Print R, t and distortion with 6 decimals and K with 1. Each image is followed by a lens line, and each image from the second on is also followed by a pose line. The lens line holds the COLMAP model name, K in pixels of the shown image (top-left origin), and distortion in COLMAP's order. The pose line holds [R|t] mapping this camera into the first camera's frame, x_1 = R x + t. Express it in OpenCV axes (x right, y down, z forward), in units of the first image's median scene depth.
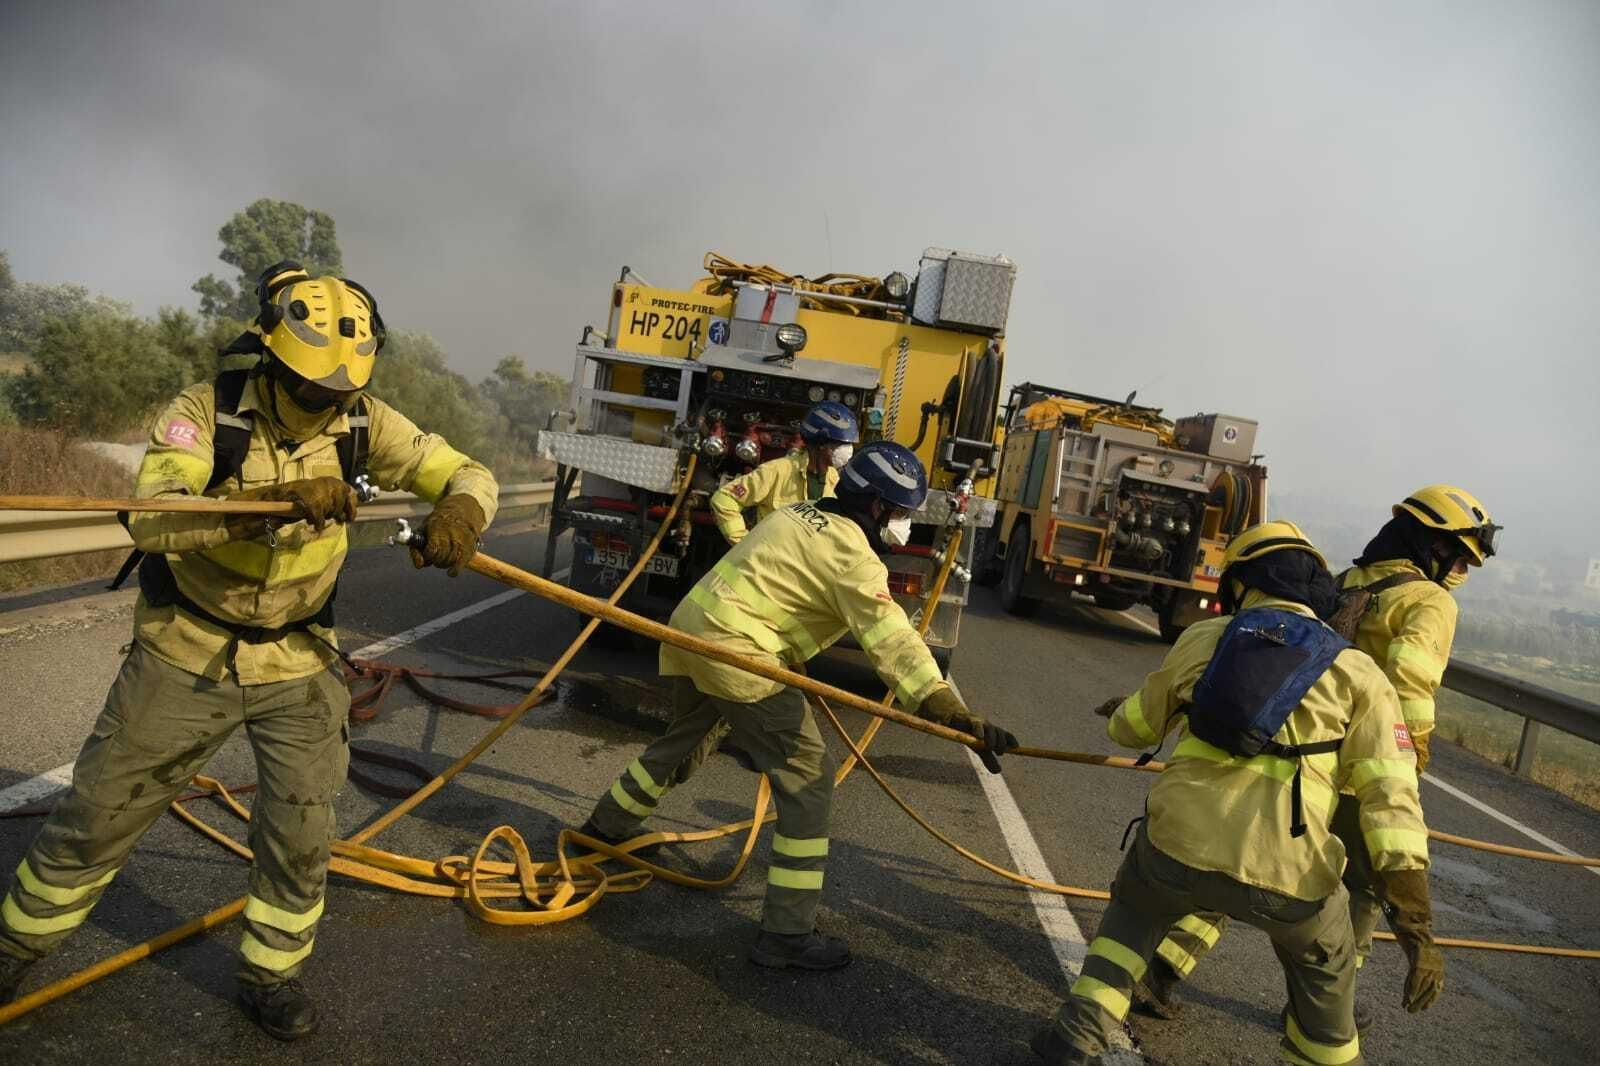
lens RADIAL K [[1108.3, 0, 800.0], [0, 1108.3, 533.0], [0, 0, 1]] dist [-0.035878, 0.006716]
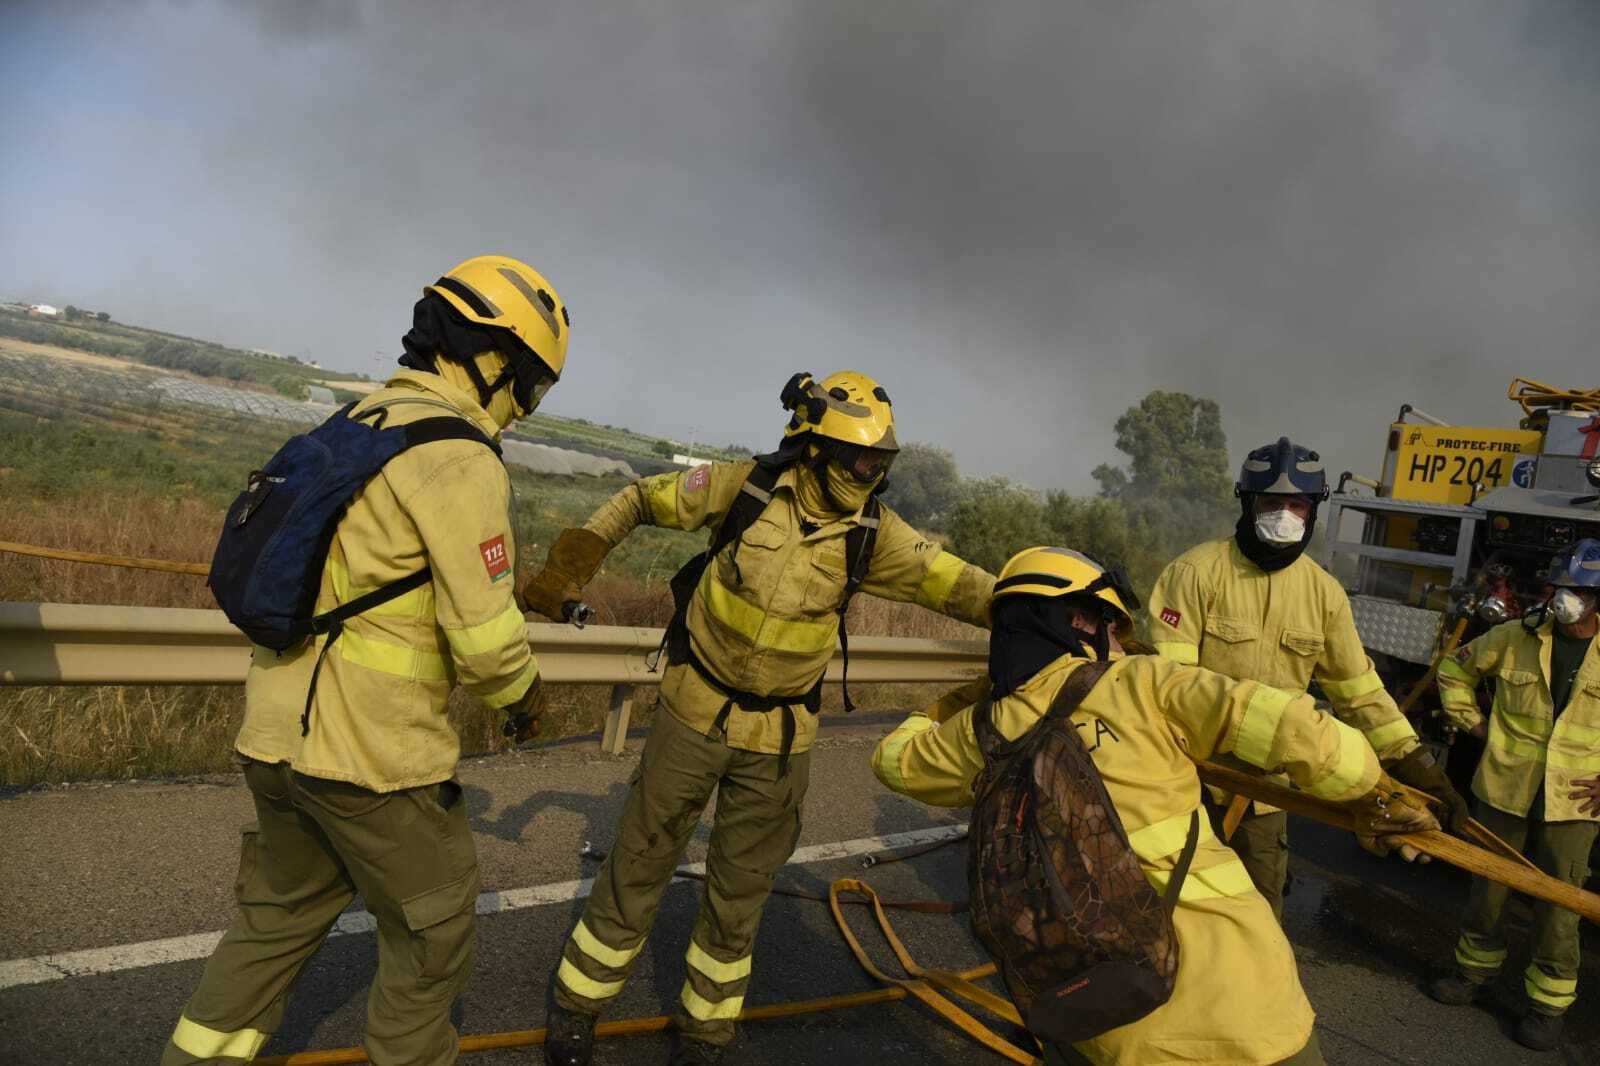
lens RADIAL K [[1108.3, 0, 800.0], [0, 1108.3, 533.0], [0, 0, 1]] dist [-0.035878, 0.006716]
pose [[0.683476, -0.012961, -0.729858, 0.145071], [-0.115377, 0.985356, -0.125543, 0.021876], [0.720798, 0.170014, 0.671972, 0.092566]]
